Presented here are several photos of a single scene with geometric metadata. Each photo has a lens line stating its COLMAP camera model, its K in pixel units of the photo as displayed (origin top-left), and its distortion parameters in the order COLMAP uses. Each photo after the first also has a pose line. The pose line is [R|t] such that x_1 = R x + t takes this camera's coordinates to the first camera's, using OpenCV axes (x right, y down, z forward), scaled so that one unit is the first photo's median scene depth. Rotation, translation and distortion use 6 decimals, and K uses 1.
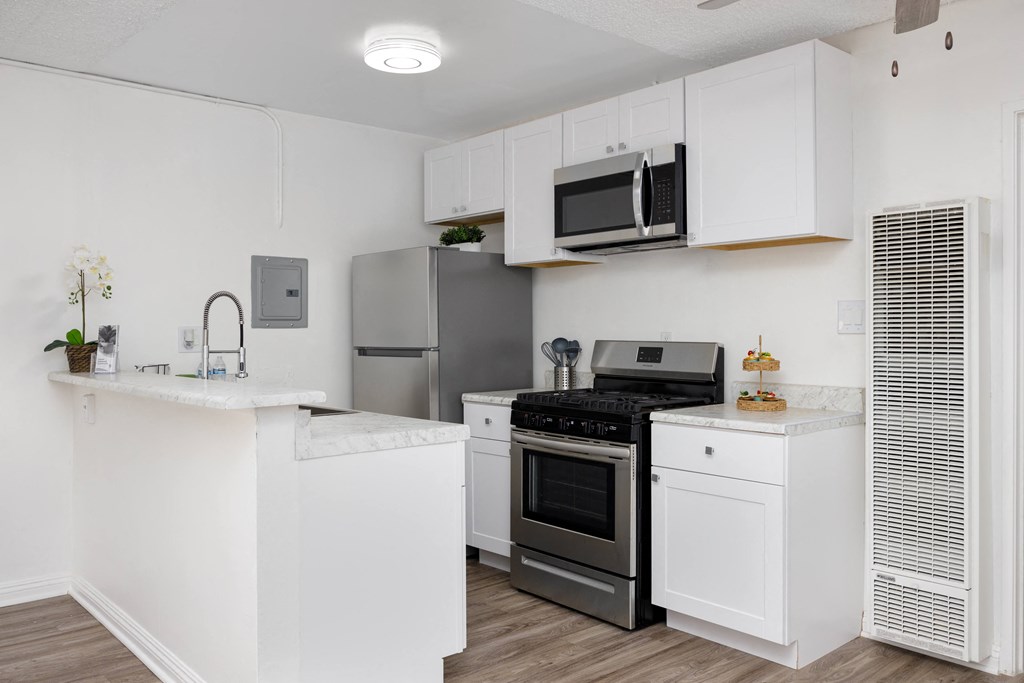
lens RADIAL K [[813.2, 0, 528.5], [0, 813.2, 338.3], [0, 0, 1]] dist [0.001028, 0.002777]
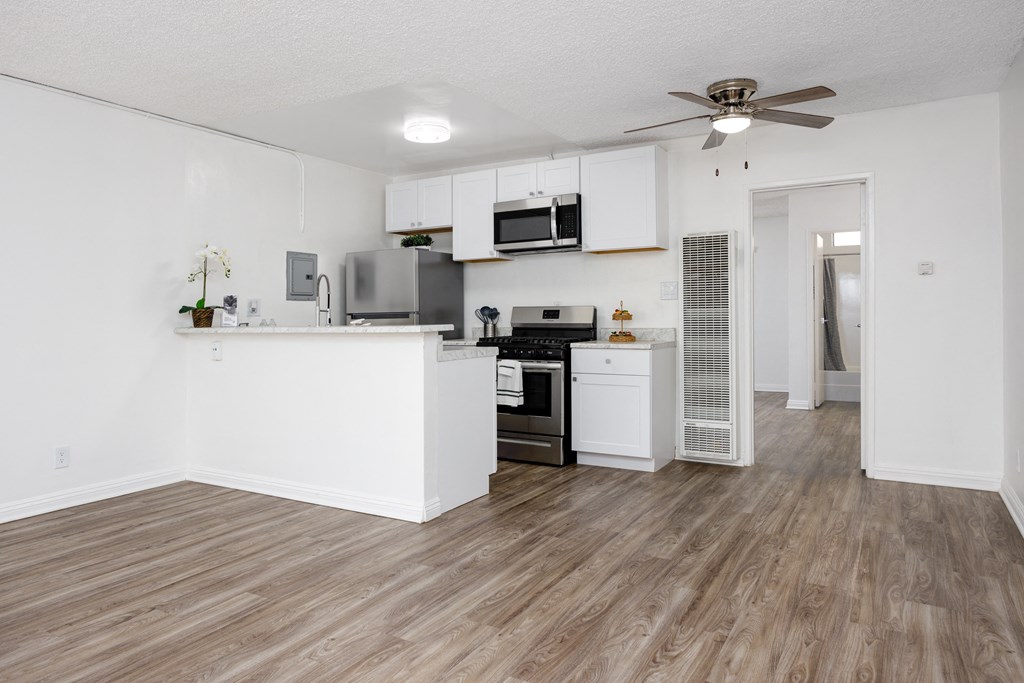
lens RADIAL K [[652.9, 0, 511.3], [0, 652.9, 321.5], [0, 0, 1]] dist [0.001734, 0.002342]
pose [[0.954260, -0.010933, 0.298779, -0.375935], [0.012320, 0.999920, -0.002759, 0.041985], [-0.298725, 0.006314, 0.954318, -0.313110]]
